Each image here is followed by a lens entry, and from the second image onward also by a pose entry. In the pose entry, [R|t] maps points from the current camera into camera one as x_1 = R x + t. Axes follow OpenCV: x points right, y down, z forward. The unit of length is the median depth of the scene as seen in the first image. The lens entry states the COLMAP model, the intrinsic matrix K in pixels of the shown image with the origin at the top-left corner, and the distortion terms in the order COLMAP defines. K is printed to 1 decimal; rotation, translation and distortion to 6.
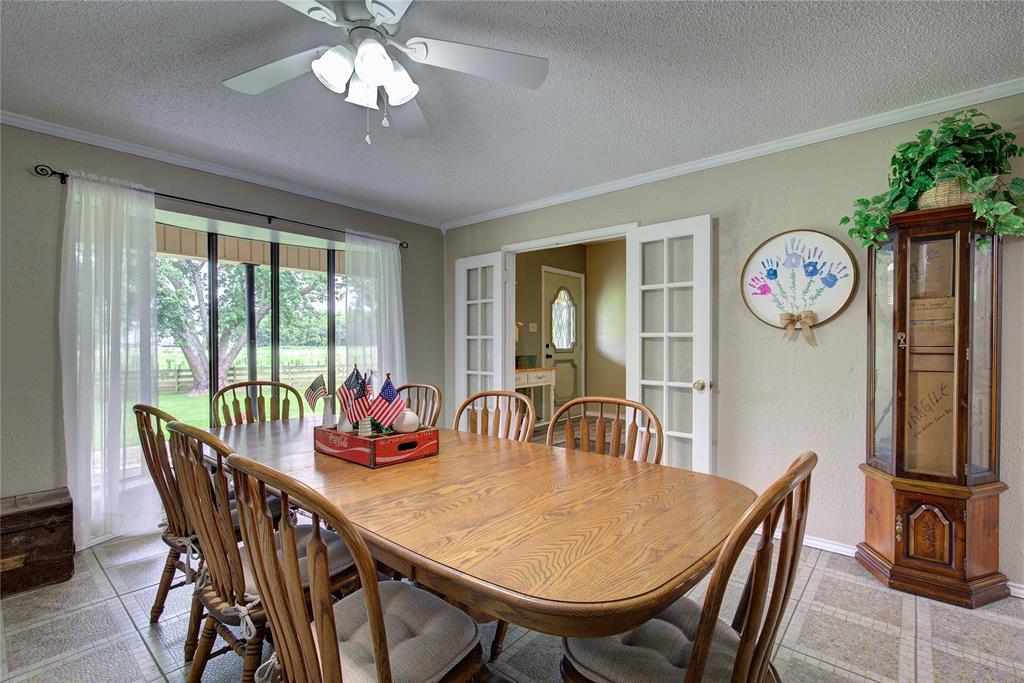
lens RADIAL K [[465.8, 0, 511.2], [0, 465.8, 345.5], [0, 0, 1]] dist [-0.000440, 0.001700]
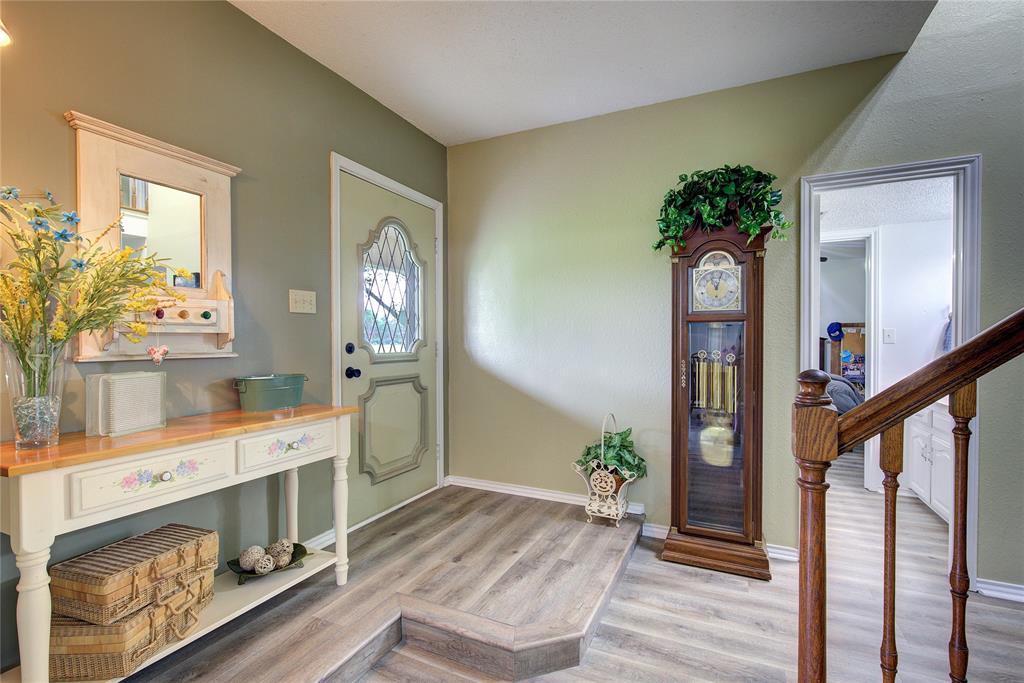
lens RADIAL K [[465.8, 0, 513.9], [0, 465.8, 344.1], [0, 0, 1]] dist [-0.000440, 0.001700]
pose [[0.965876, 0.001511, 0.259001, 0.108797], [-0.001536, 0.999999, -0.000106, -0.002898], [-0.259001, -0.000296, 0.965877, 0.532265]]
